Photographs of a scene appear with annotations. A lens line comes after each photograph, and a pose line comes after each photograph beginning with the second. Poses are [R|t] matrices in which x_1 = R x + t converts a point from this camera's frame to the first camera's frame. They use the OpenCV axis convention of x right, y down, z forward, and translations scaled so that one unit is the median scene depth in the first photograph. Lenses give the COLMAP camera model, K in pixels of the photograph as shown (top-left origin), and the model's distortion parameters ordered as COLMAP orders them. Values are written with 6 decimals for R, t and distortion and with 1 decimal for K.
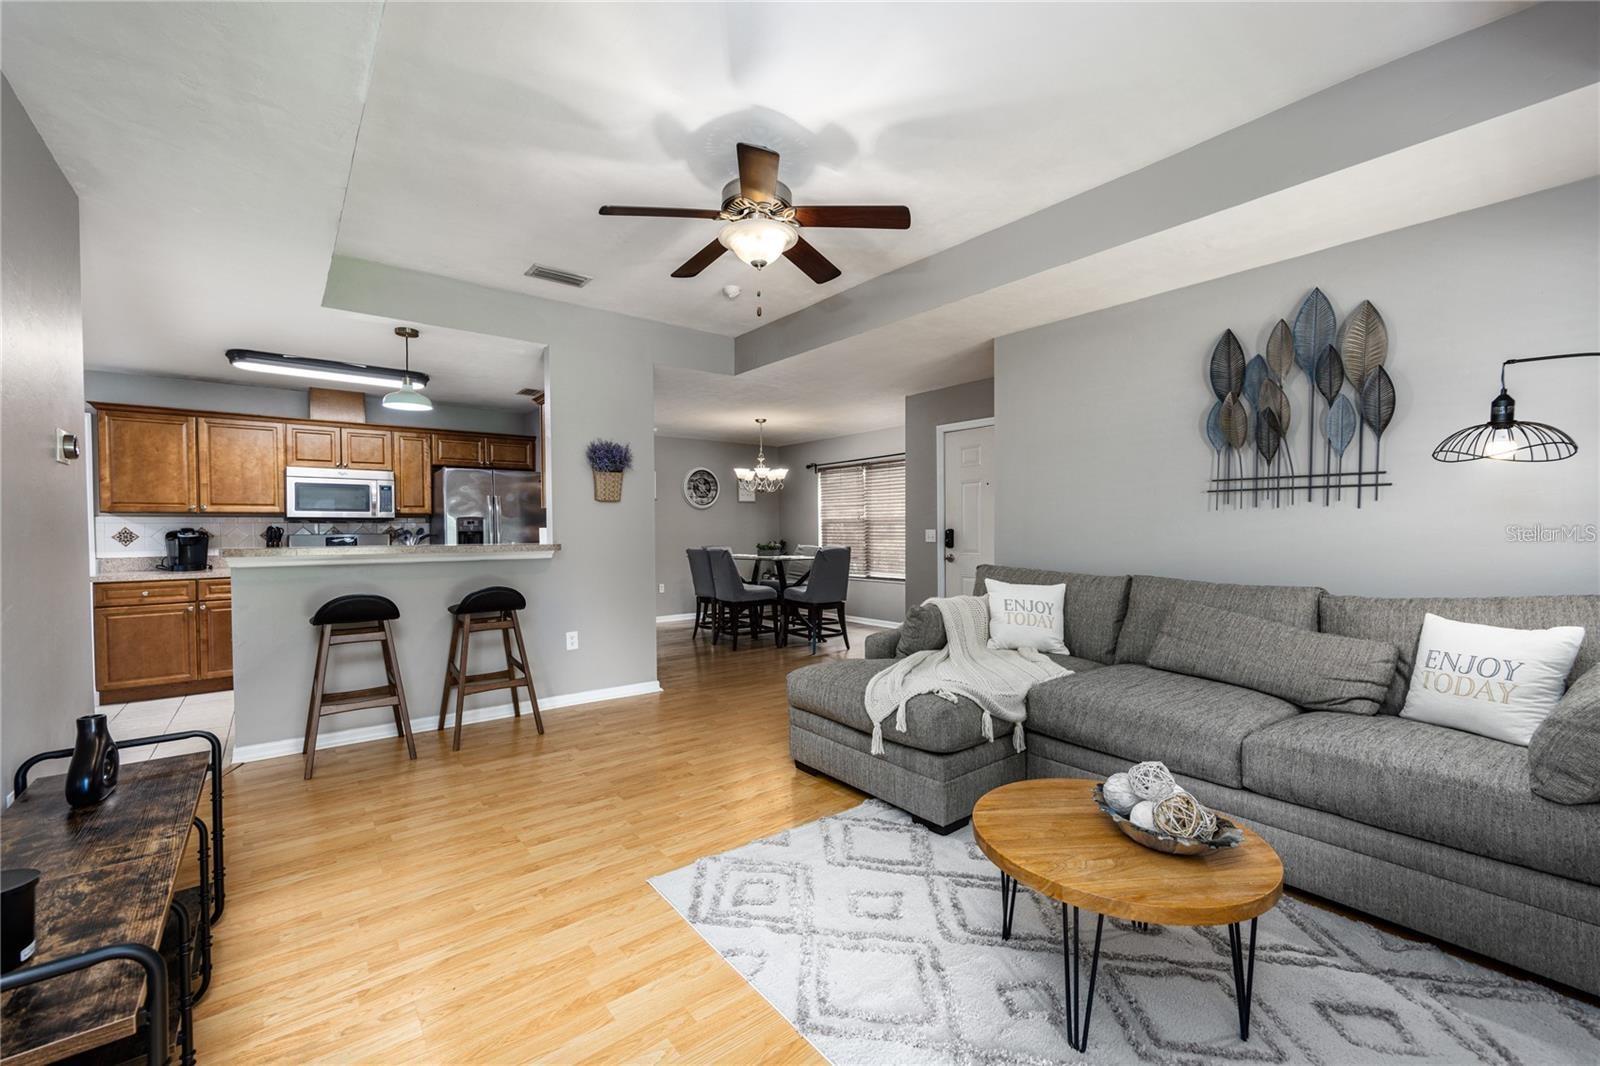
lens RADIAL K [[647.5, 0, 798.9], [0, 647.5, 538.2], [0, 0, 1]] dist [-0.000719, 0.000016]
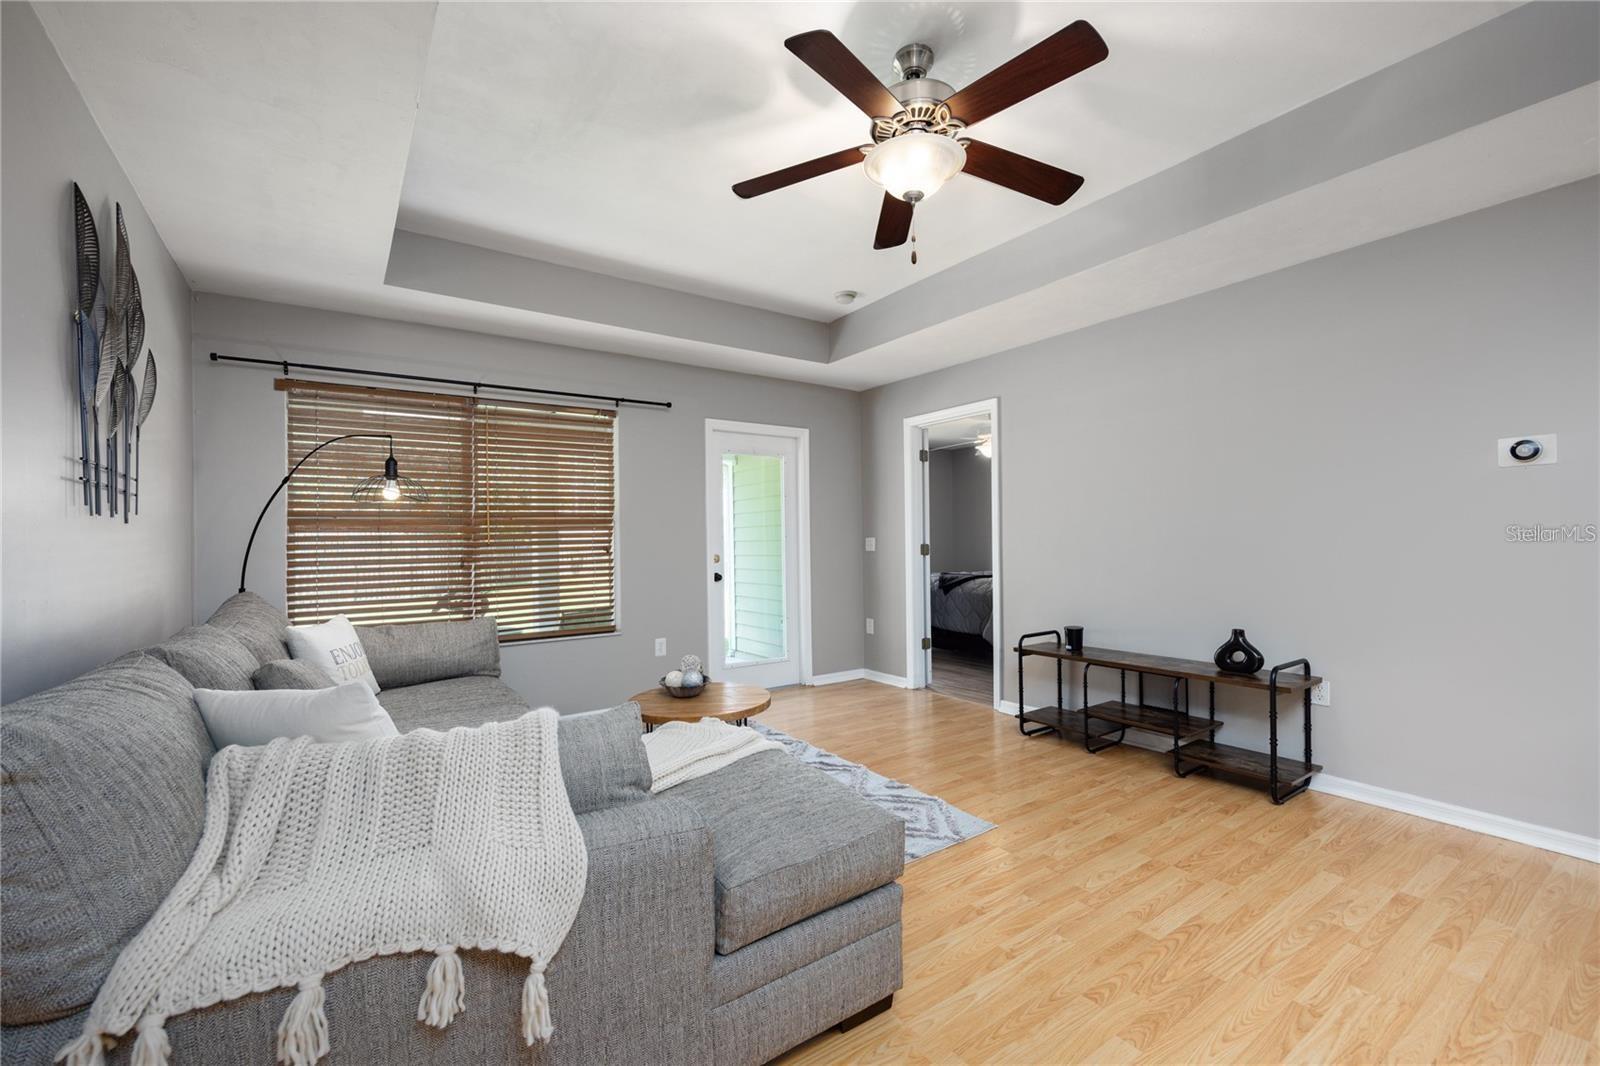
lens RADIAL K [[672.1, 0, 809.2], [0, 672.1, 538.3], [0, 0, 1]] dist [0.004551, 0.000472]
pose [[-0.998255, 0.021632, 0.054950, 0.014604], [0.022210, 0.999704, 0.009930, -0.011325], [-0.054719, 0.011133, -0.998440, 1.026437]]
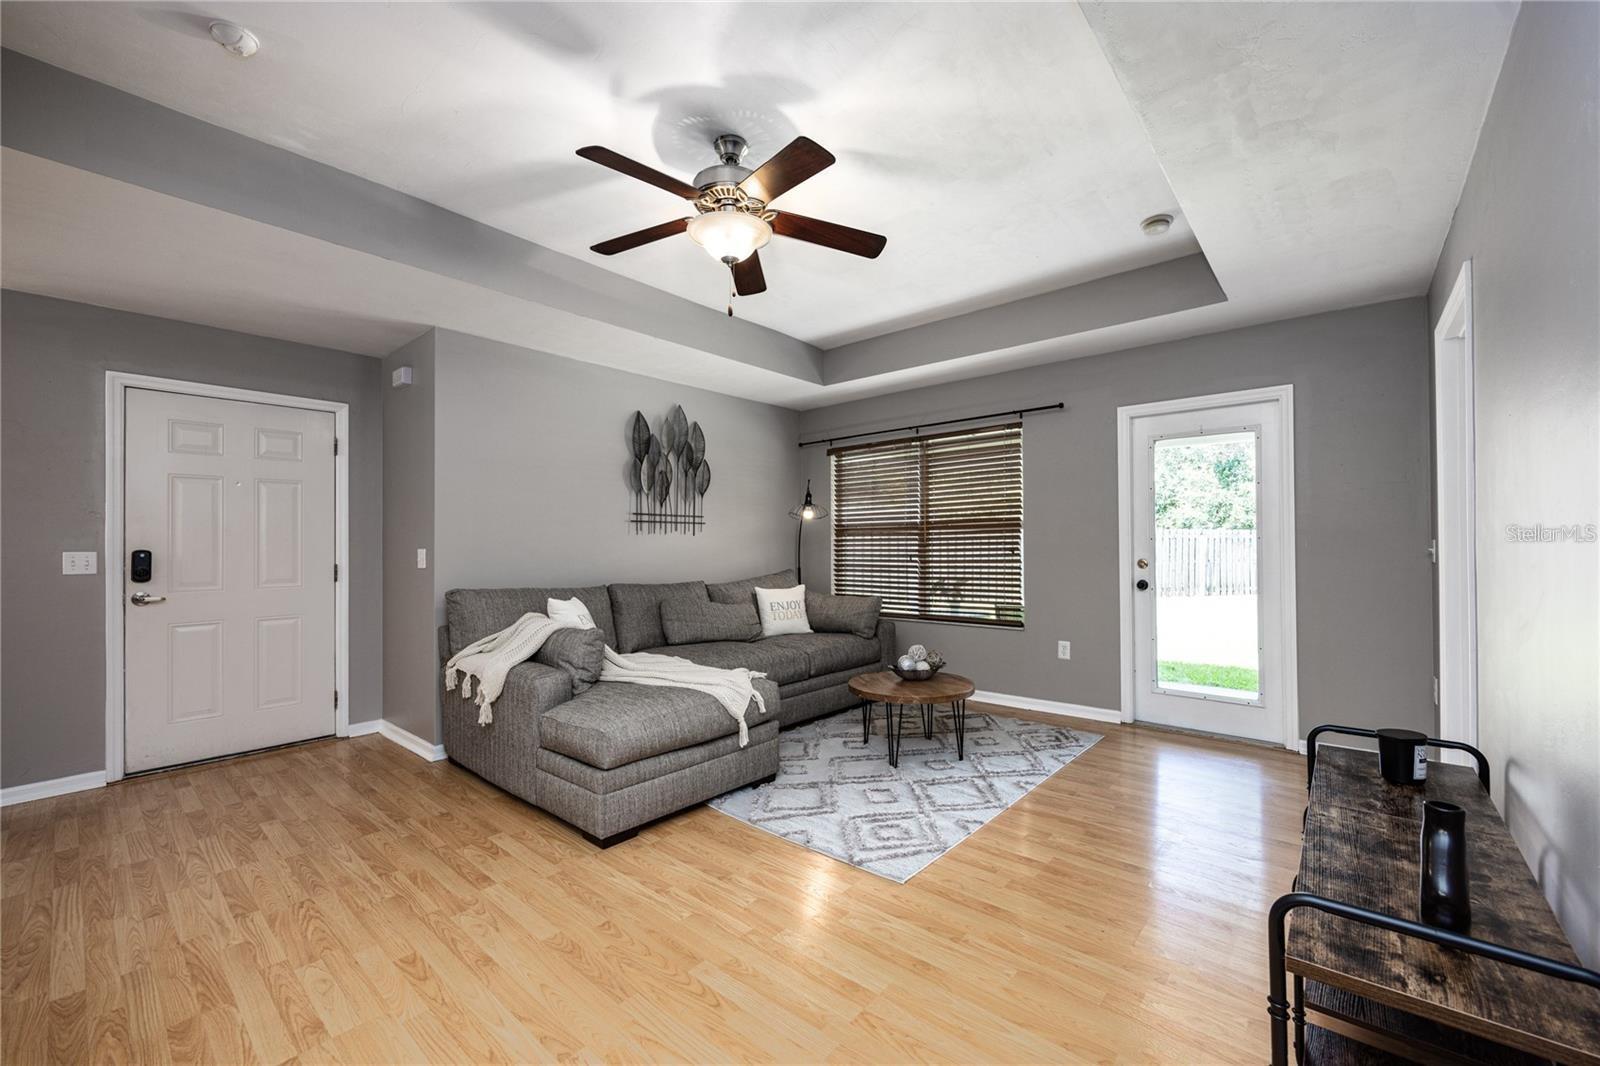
lens RADIAL K [[647.5, 0, 805.5], [0, 647.5, 537.1], [0, 0, 1]] dist [-0.000719, 0.000016]
pose [[-0.187007, 0.020771, 0.982139, -0.558603], [0.021741, 0.999619, -0.017001, -0.003492], [-0.982118, 0.018173, -0.187387, 0.606284]]
